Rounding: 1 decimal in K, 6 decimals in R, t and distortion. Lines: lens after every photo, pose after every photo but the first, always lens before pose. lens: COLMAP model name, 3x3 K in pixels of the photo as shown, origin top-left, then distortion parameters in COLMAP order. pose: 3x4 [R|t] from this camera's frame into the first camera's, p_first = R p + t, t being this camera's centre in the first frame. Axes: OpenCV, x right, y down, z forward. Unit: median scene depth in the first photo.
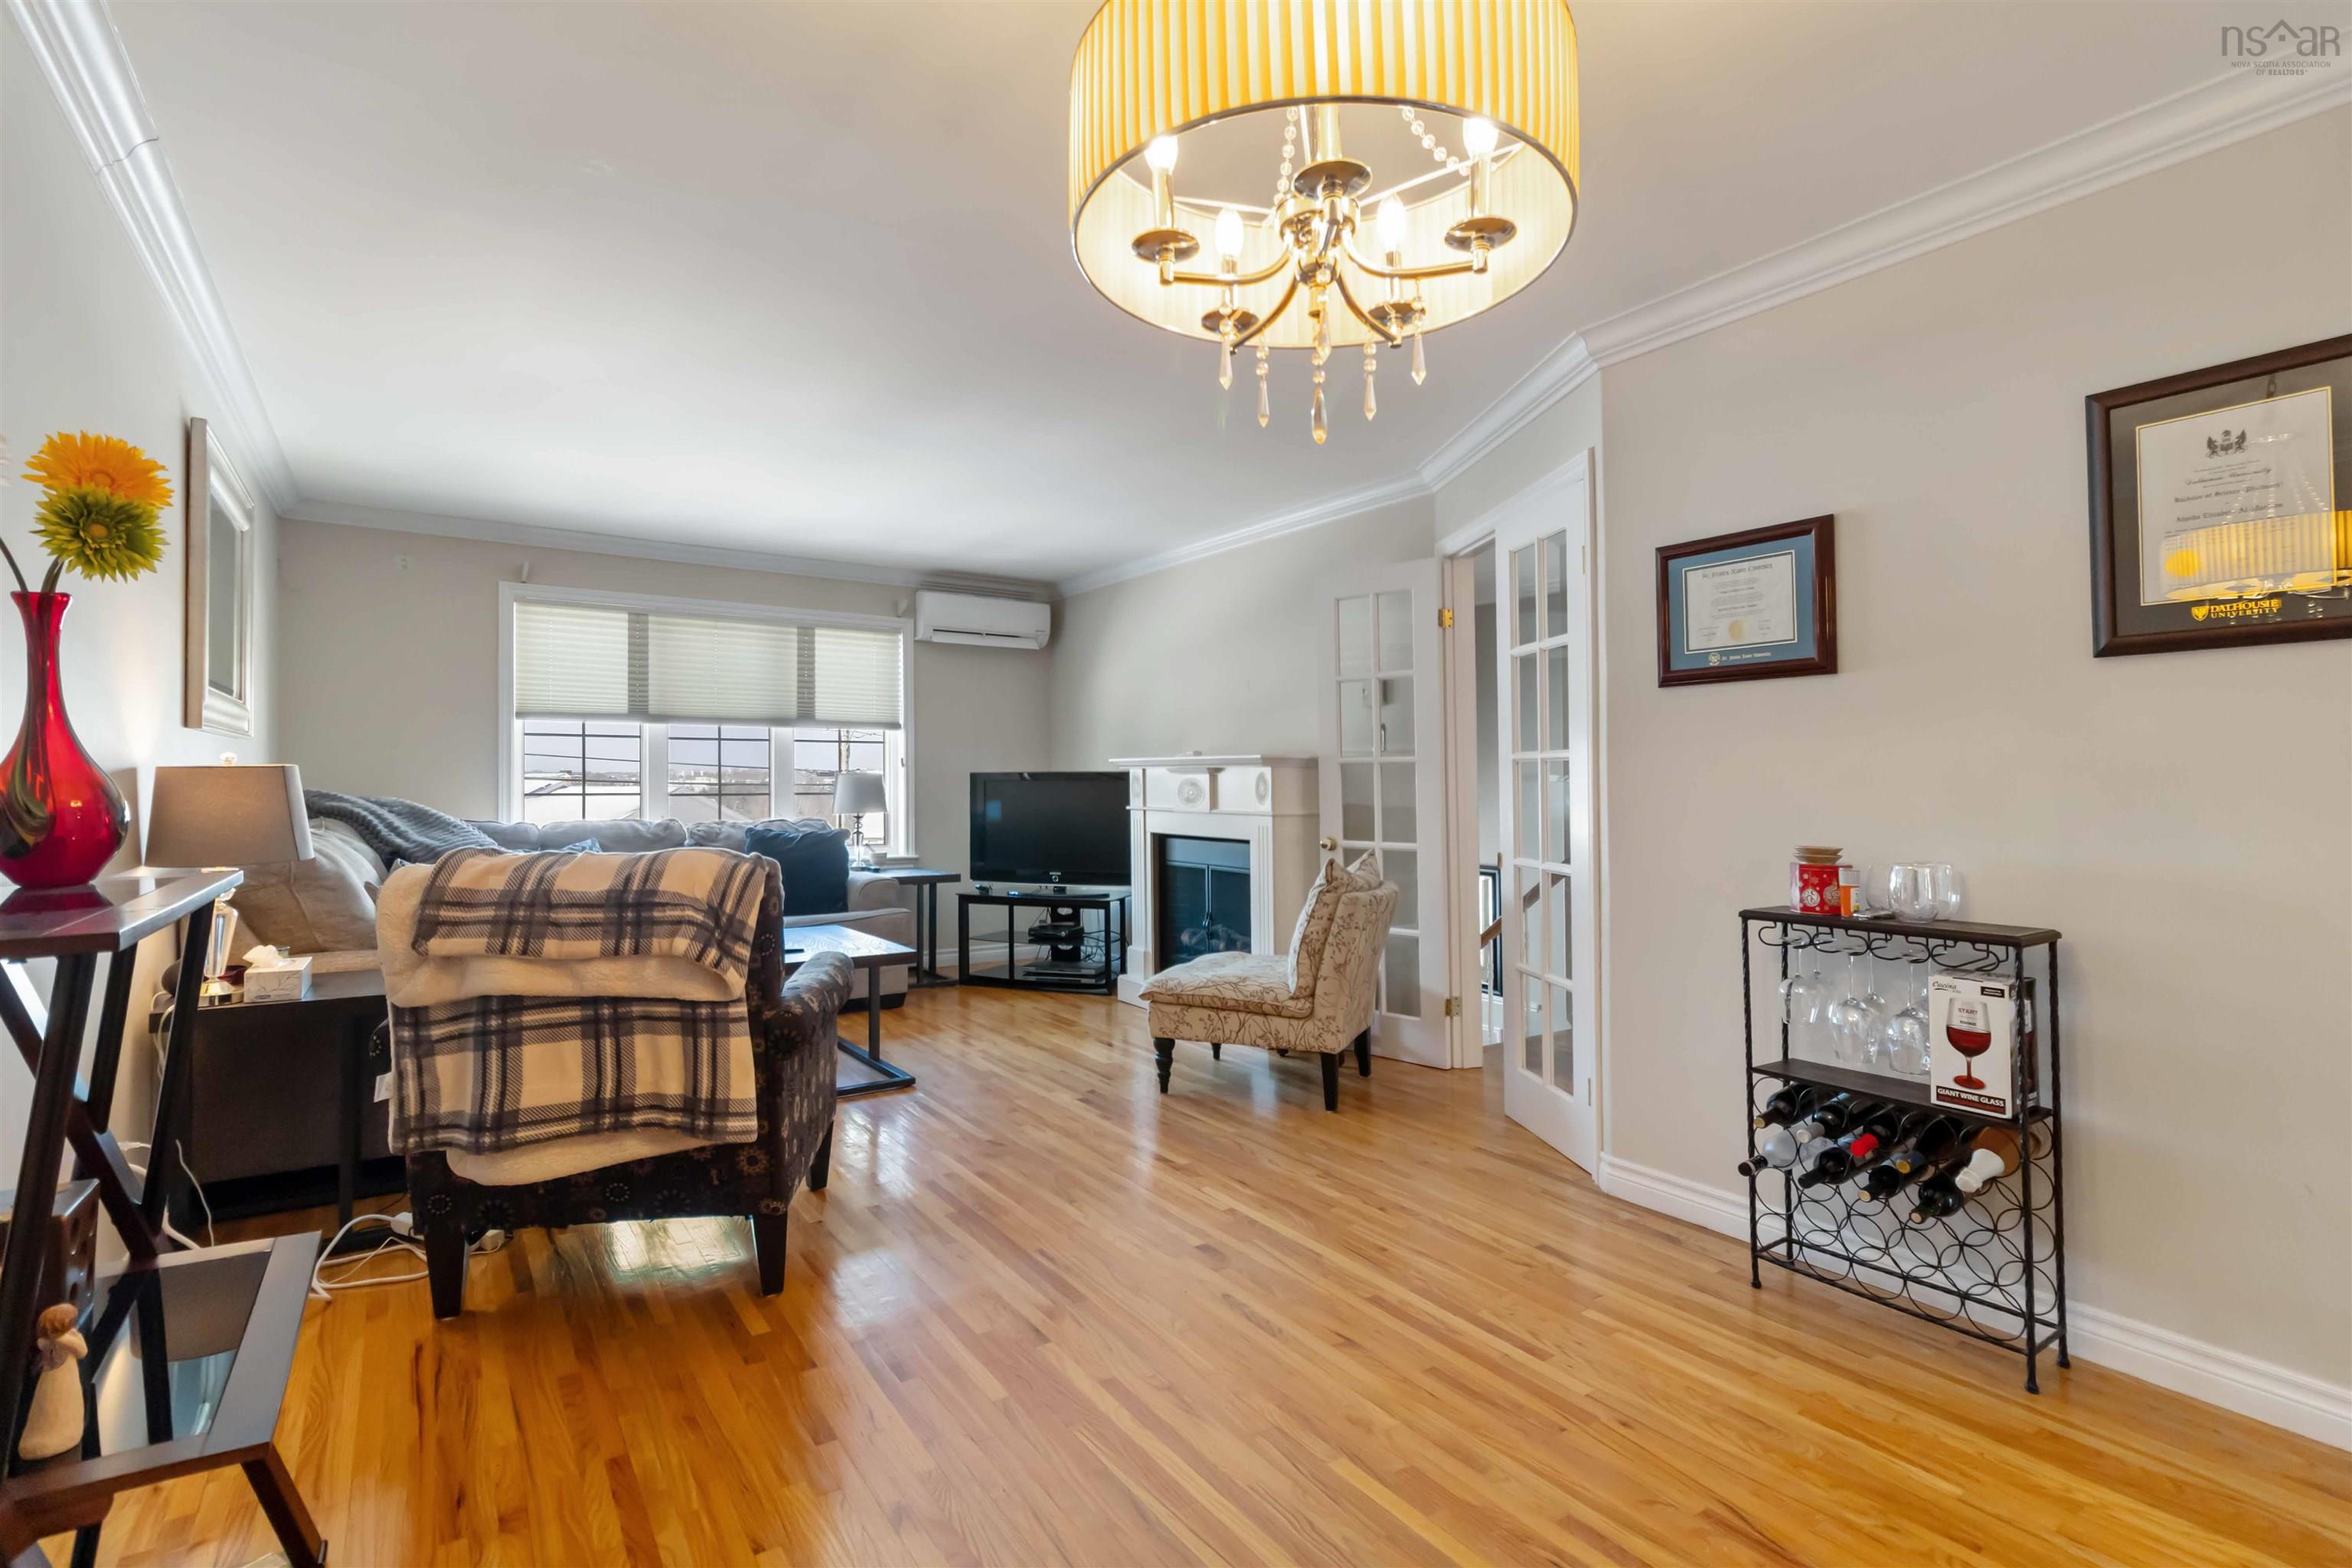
lens RADIAL K [[1158.3, 0, 1220.2], [0, 1158.3, 795.5], [0, 0, 1]] dist [0.001763, 0.000063]
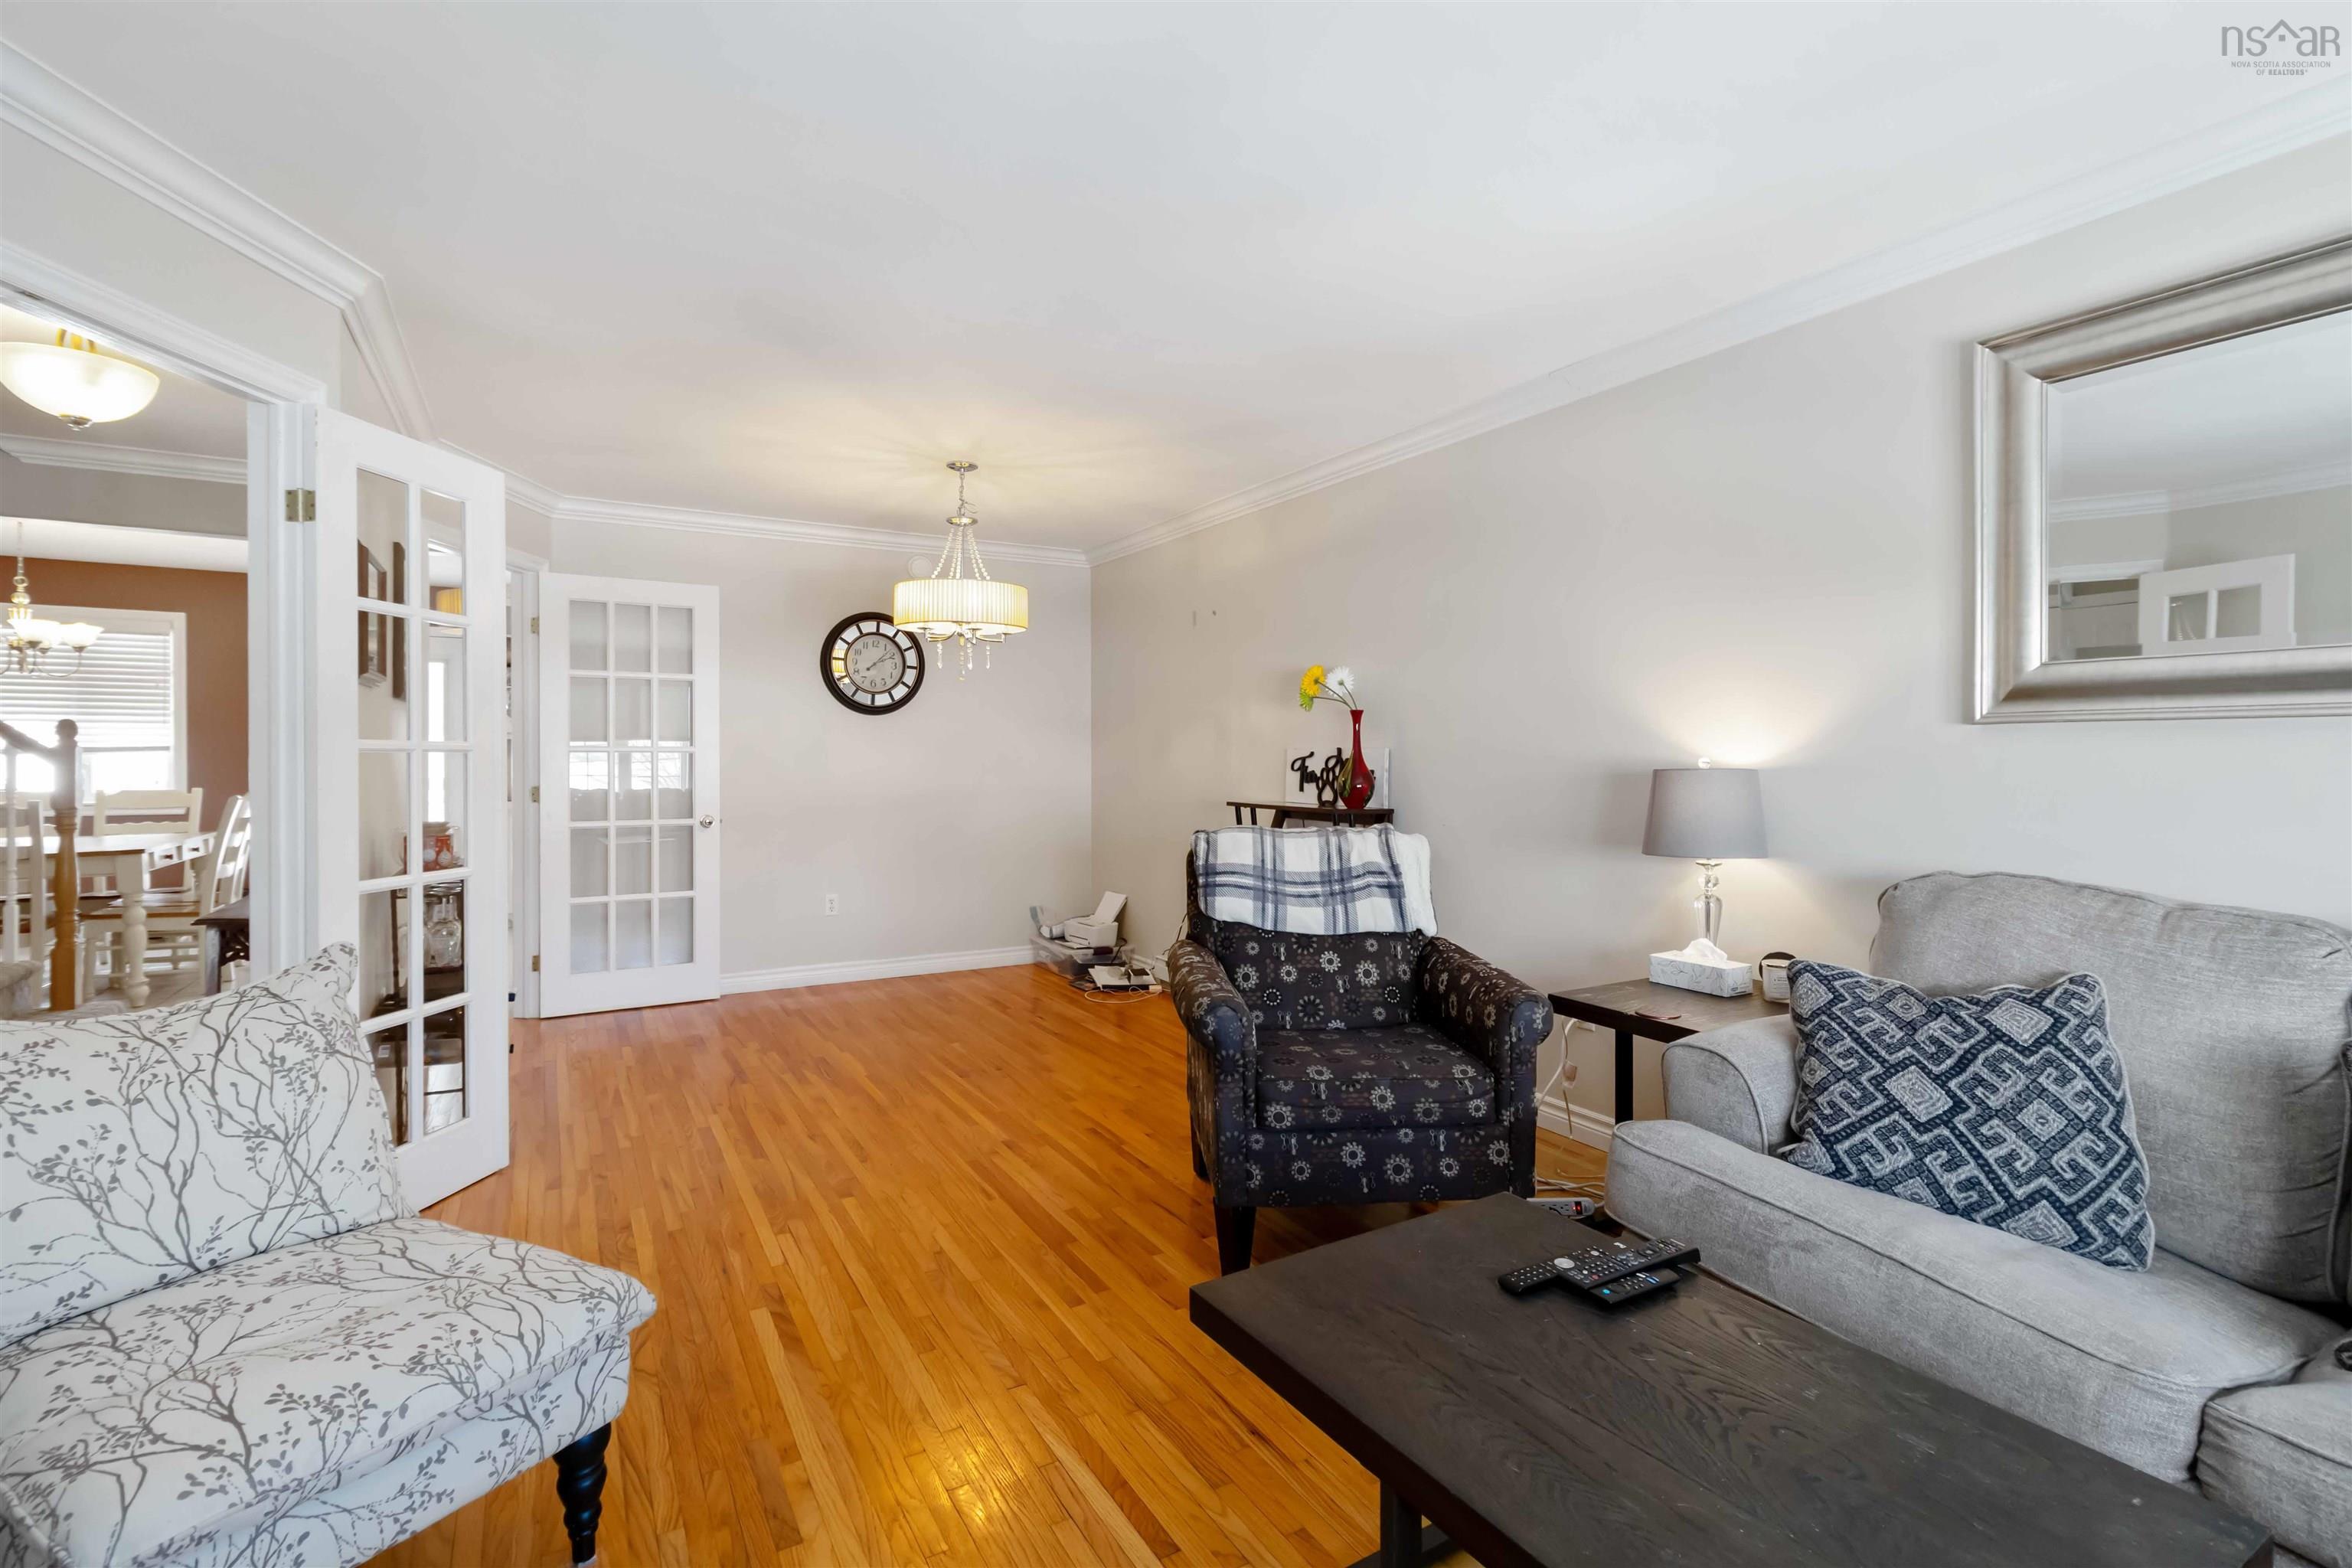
lens RADIAL K [[1082.3, 0, 1185.5], [0, 1082.3, 750.1], [0, 0, 1]] dist [0.001433, 0.000110]
pose [[-0.995223, -0.007007, 0.097378, -0.226470], [-0.006148, 0.999940, 0.009119, -0.026390], [-0.097436, 0.008477, -0.995206, 1.036995]]
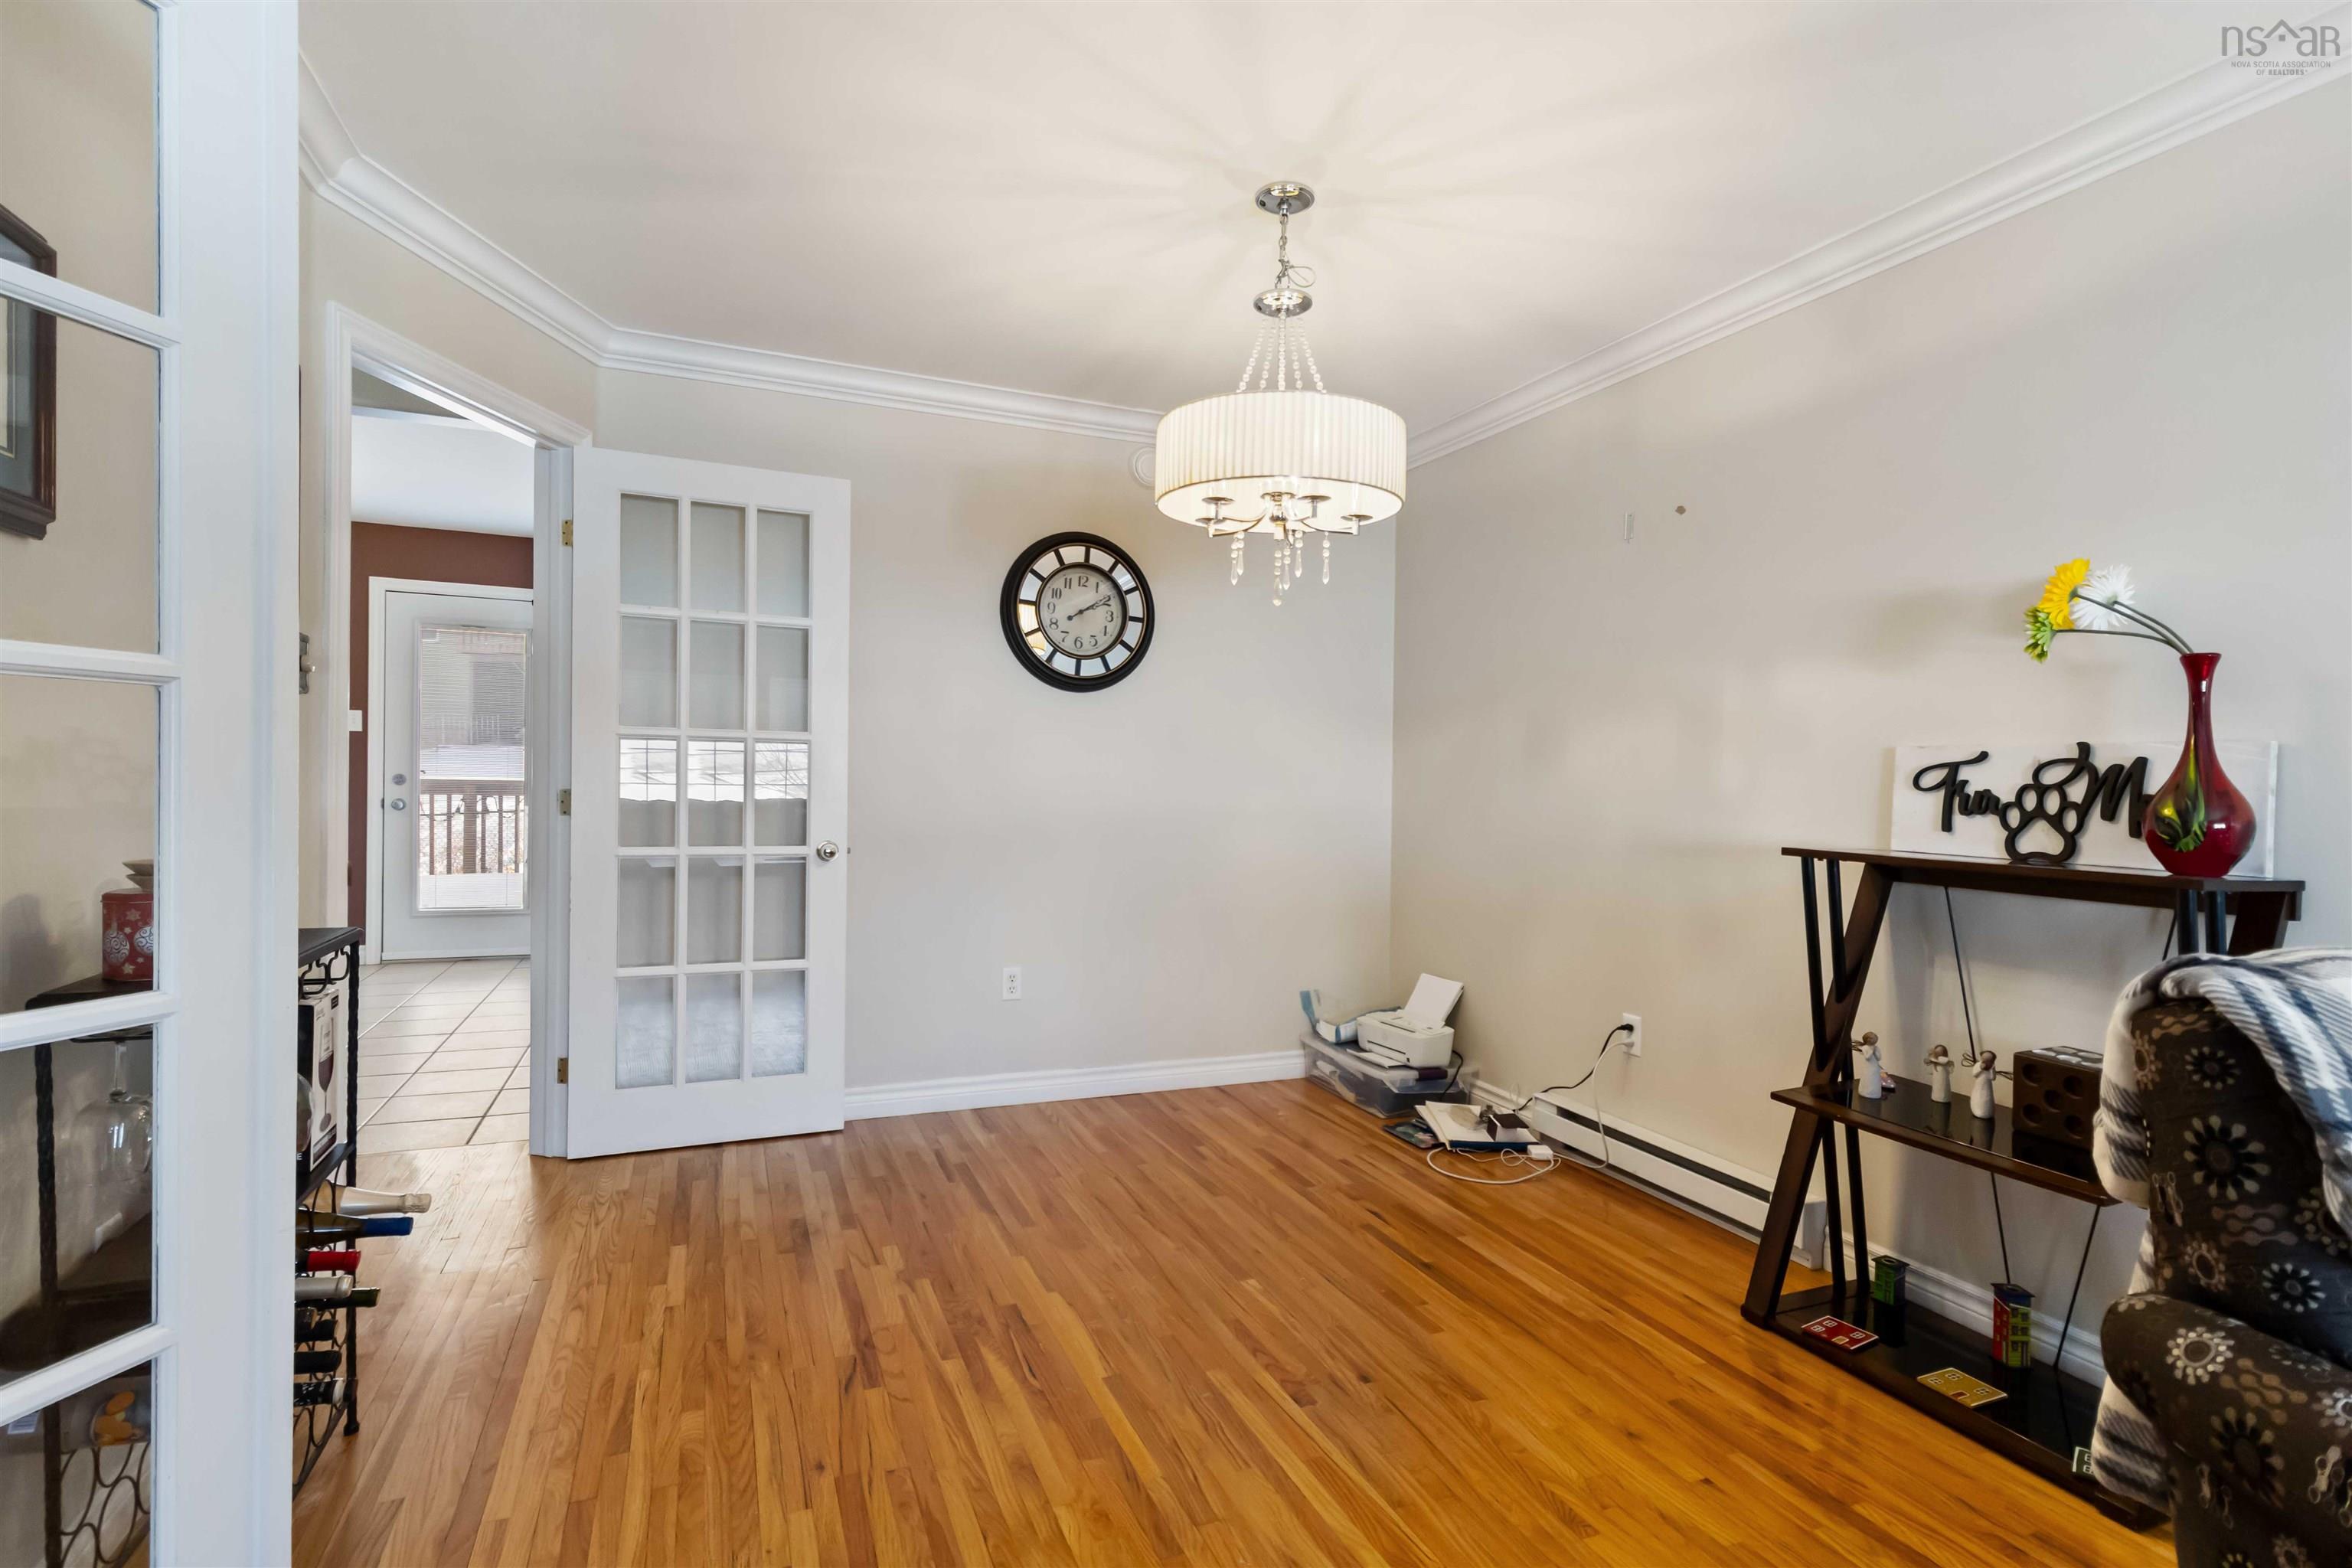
lens RADIAL K [[1126.2, 0, 1188.8], [0, 1126.2, 787.5], [0, 0, 1]] dist [0.001541, -0.000787]
pose [[-0.974182, -0.029200, 0.223867, -0.043846], [-0.023735, 0.999352, 0.027063, -0.008896], [-0.224513, 0.021051, -0.974244, 0.682386]]
